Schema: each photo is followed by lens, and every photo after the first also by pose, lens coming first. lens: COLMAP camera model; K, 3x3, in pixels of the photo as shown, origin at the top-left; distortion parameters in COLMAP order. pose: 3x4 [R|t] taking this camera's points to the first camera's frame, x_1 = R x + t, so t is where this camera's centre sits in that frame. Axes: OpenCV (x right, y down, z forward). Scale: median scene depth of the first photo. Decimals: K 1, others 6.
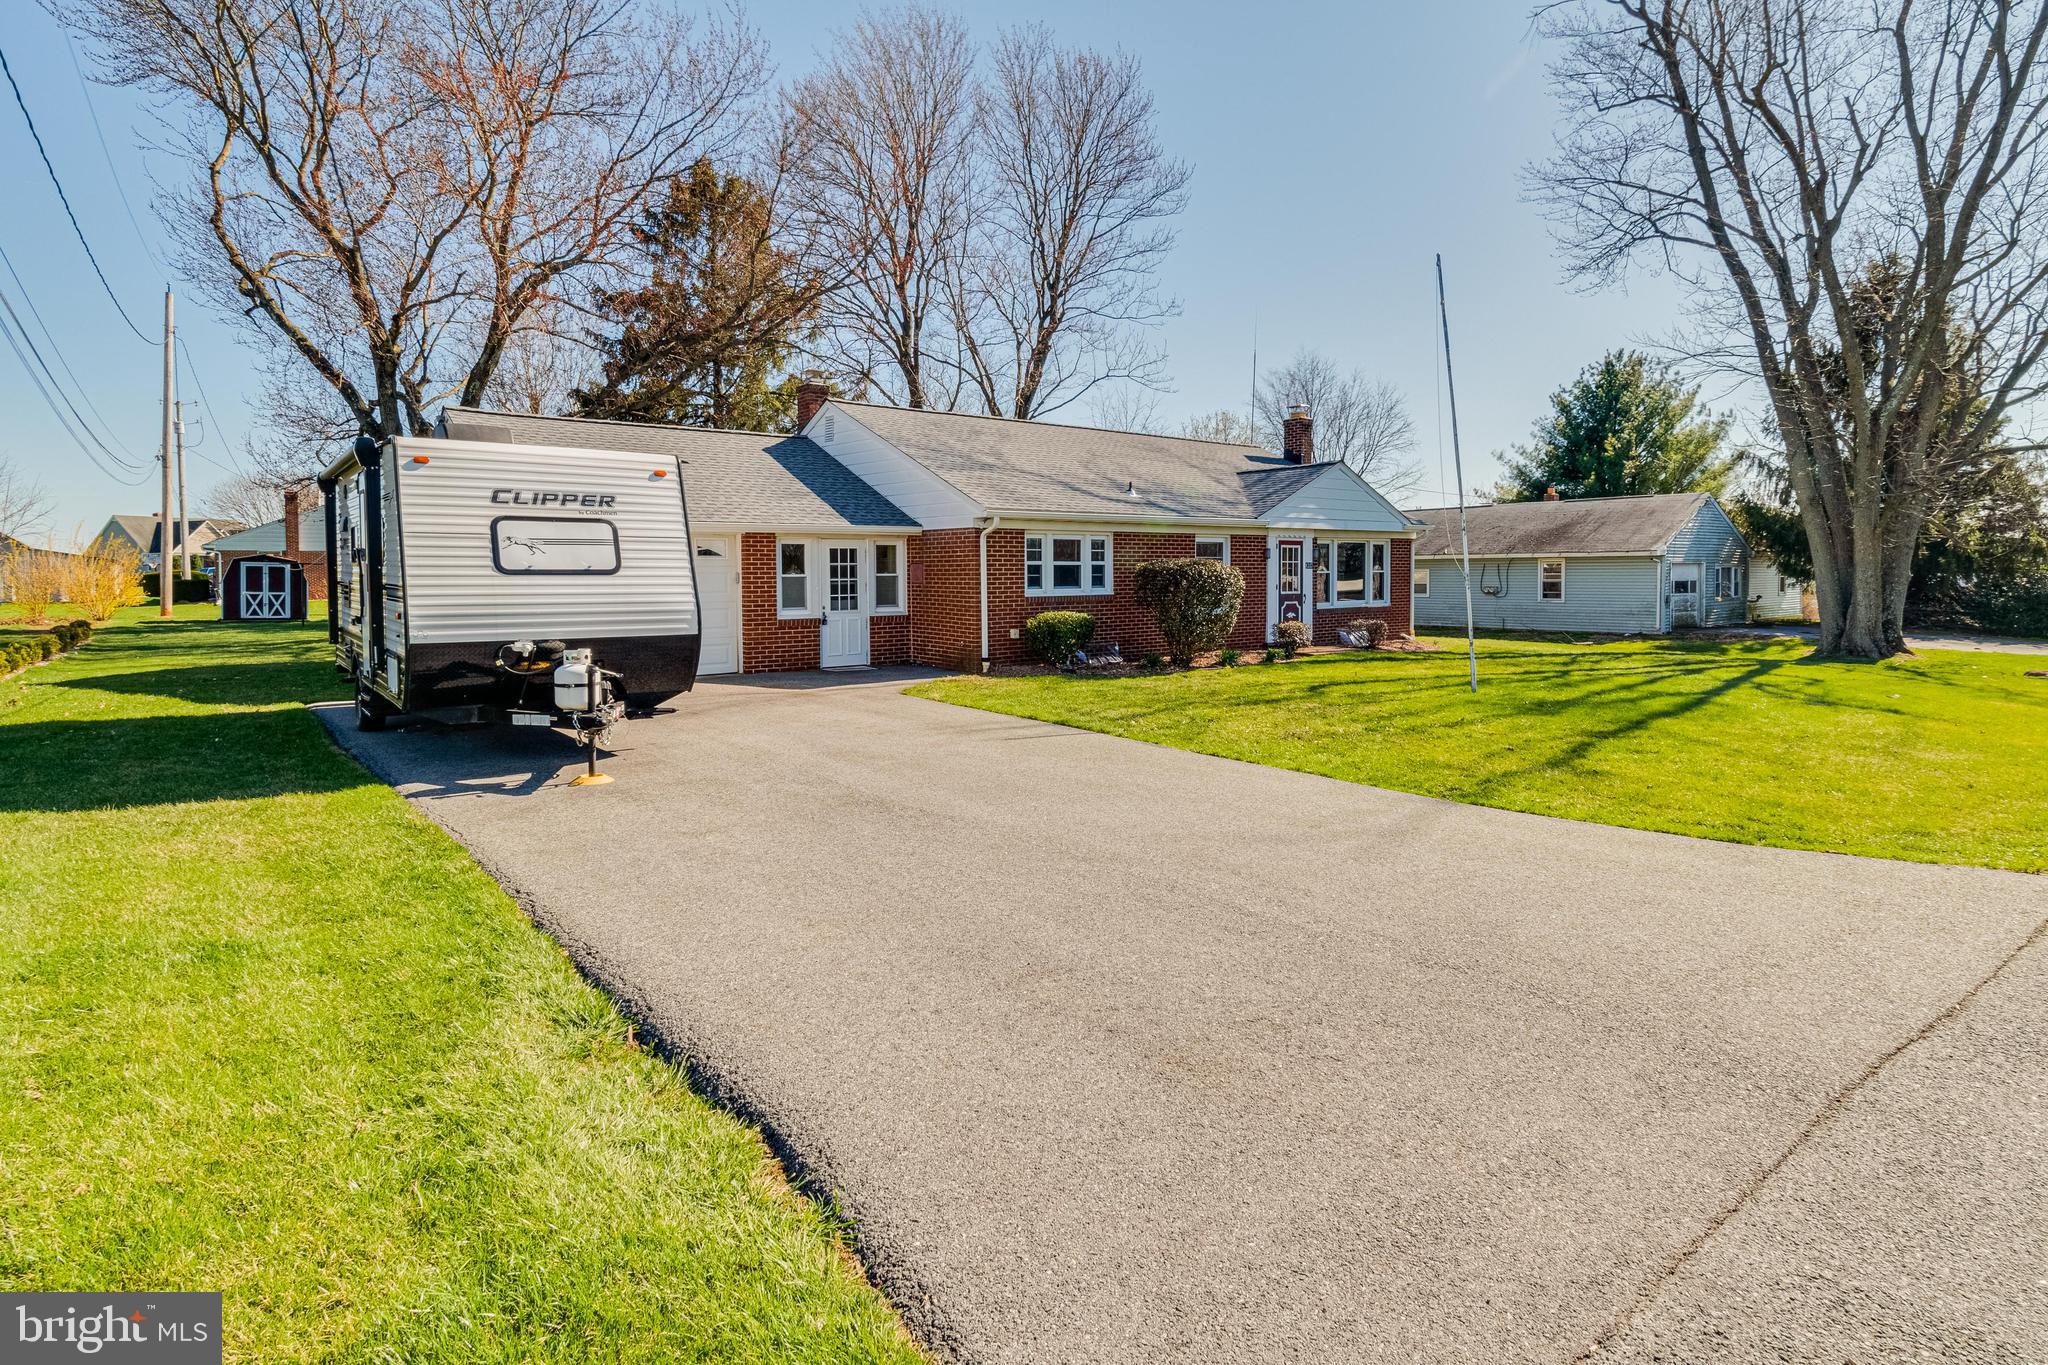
lens RADIAL K [[1147.1, 0, 925.0], [0, 1147.1, 681.2], [0, 0, 1]] dist [0.000021, -0.004225]
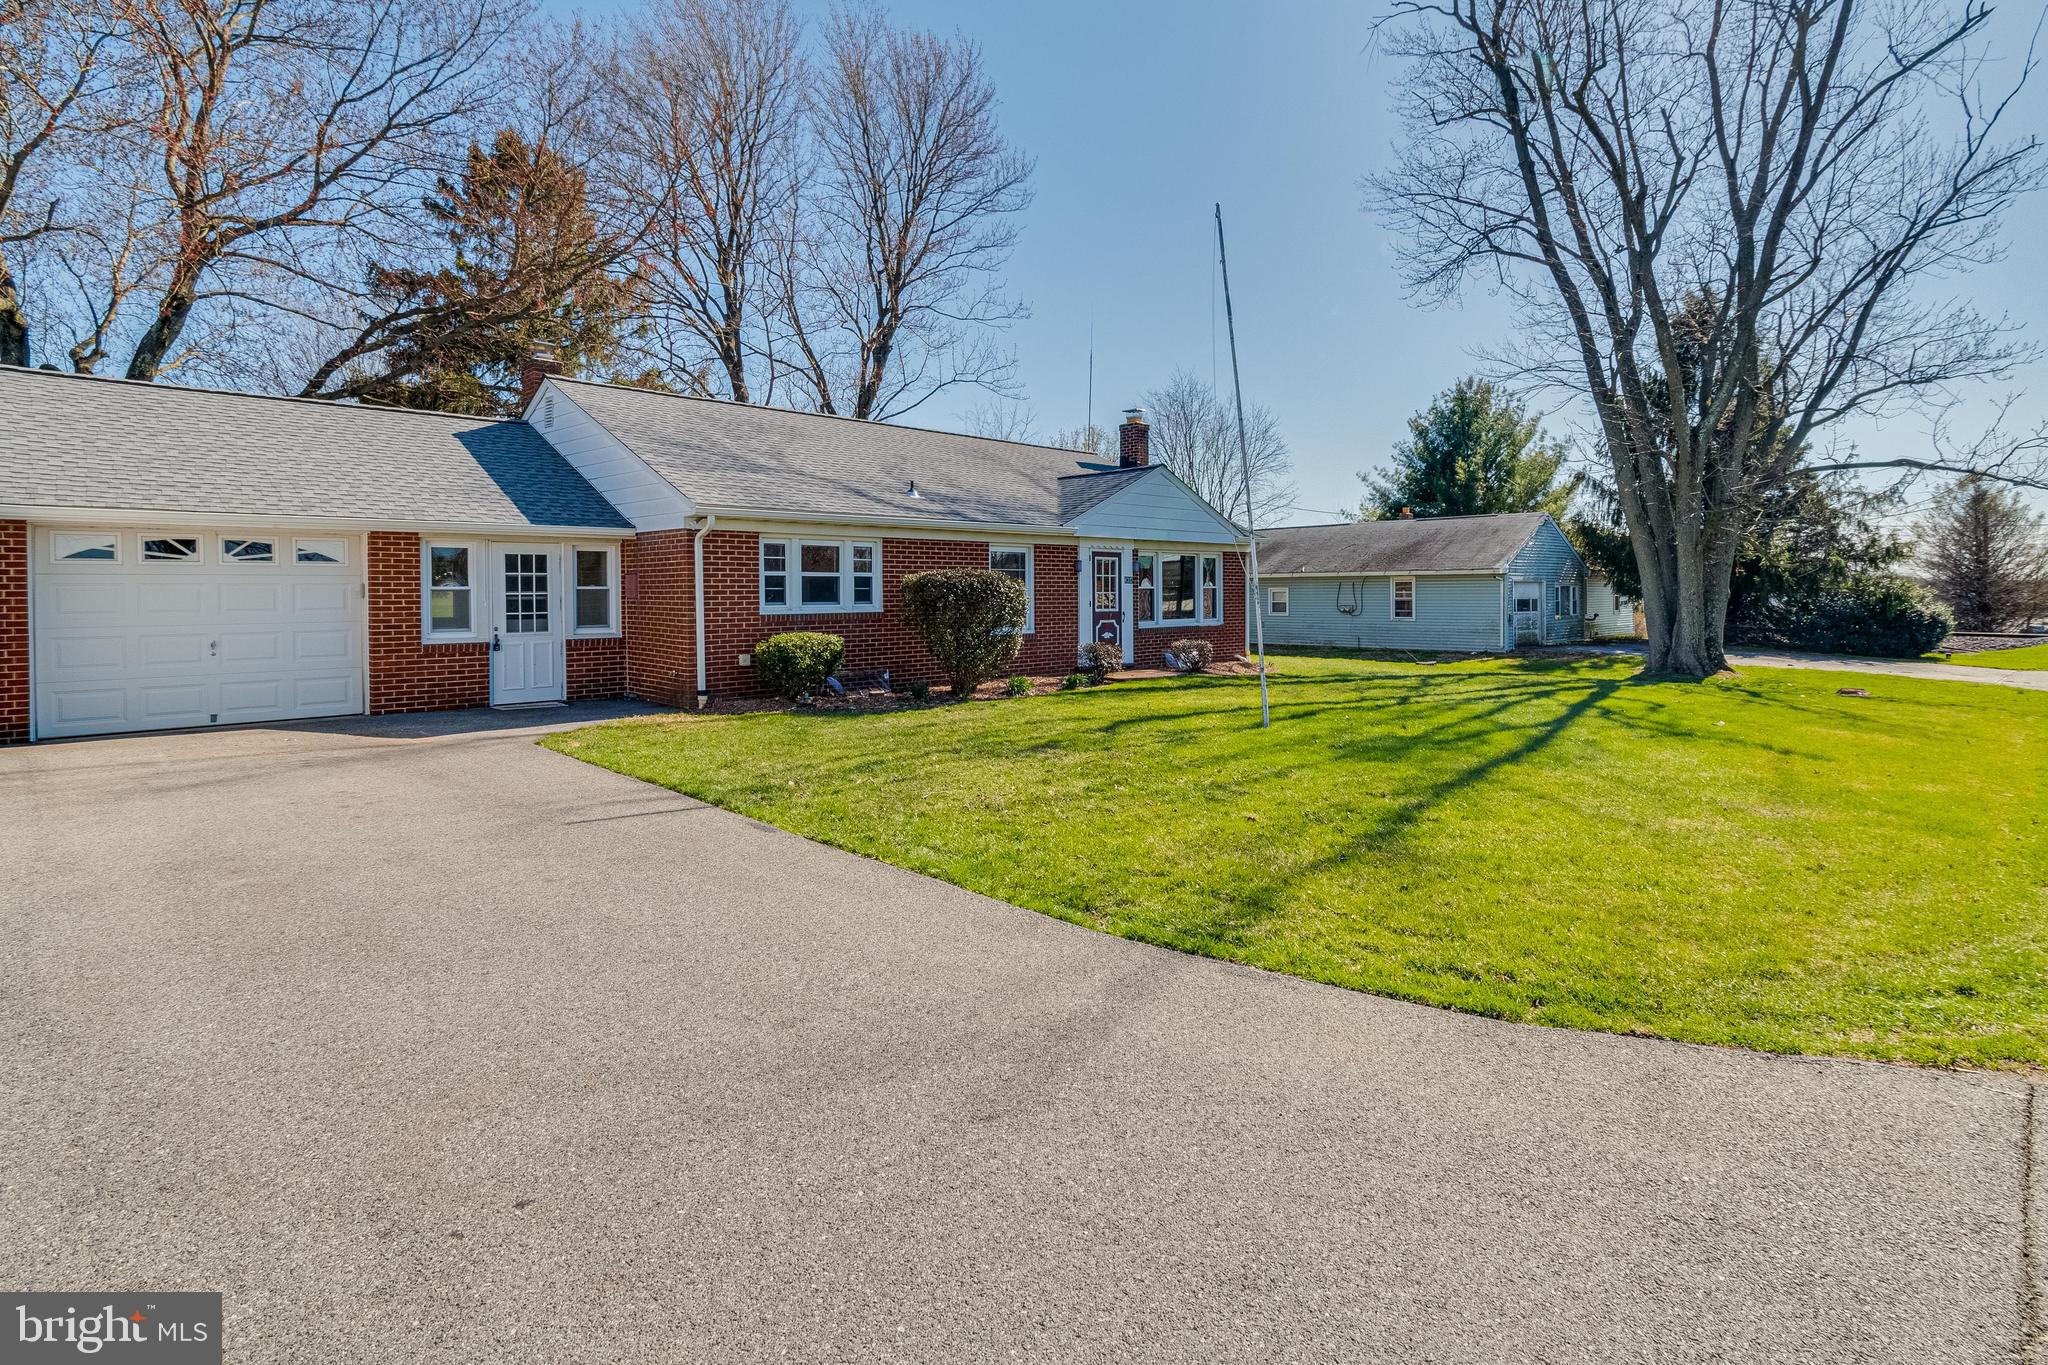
lens RADIAL K [[1109.1, 0, 1024.0], [0, 1109.1, 682.5], [0, 0, 1]] dist [-0.003378, -0.001041]
pose [[0.989378, -0.009954, 0.145023, 0.103825], [0.012035, 0.999837, -0.013479, -0.008102], [-0.144865, 0.015081, 0.989337, 0.125900]]
